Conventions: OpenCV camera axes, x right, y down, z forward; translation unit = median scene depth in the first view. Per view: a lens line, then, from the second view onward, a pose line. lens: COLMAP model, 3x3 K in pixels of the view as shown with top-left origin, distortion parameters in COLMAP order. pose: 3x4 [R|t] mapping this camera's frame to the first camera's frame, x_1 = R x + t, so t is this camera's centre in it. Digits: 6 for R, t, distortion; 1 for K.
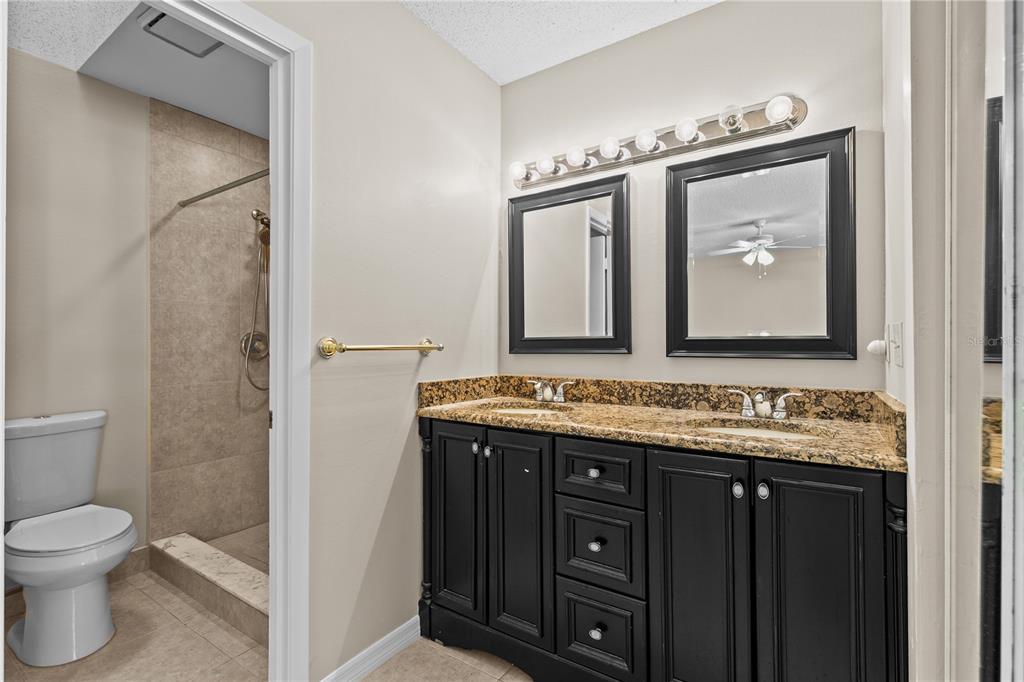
lens RADIAL K [[463.9, 0, 516.9], [0, 463.9, 343.1], [0, 0, 1]] dist [-0.000127, -0.000075]
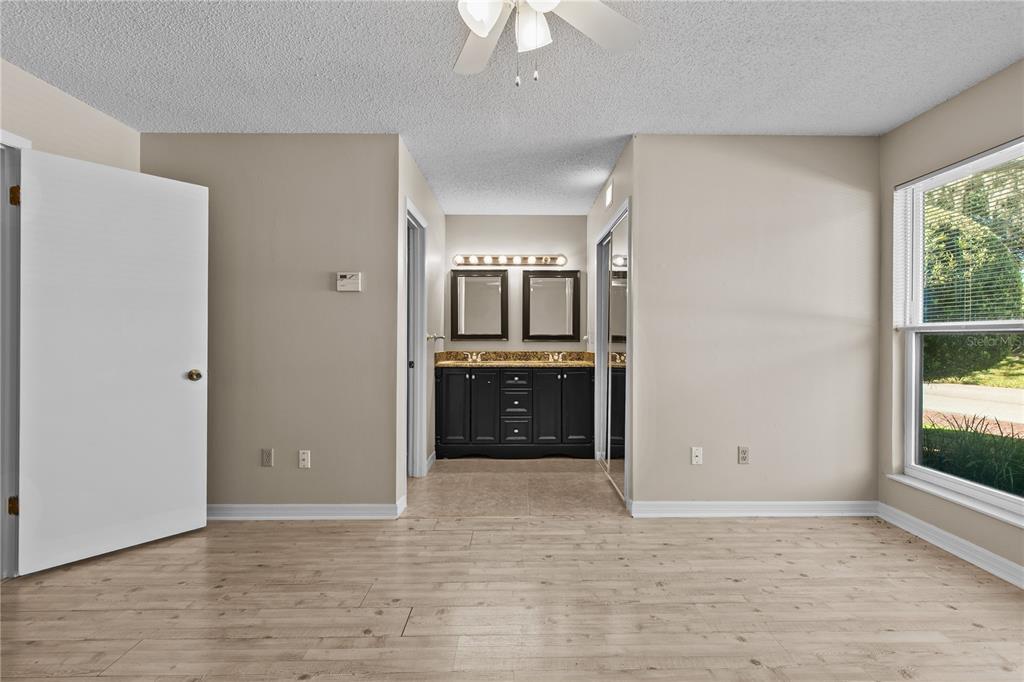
lens RADIAL K [[463.9, 0, 518.7], [0, 463.9, 341.2], [0, 0, 1]] dist [-0.000127, -0.000075]
pose [[0.829506, 0.000776, 0.558498, -1.245797], [-0.006608, 0.999943, 0.008426, 0.004820], [-0.558459, -0.010680, 0.829463, -1.262453]]
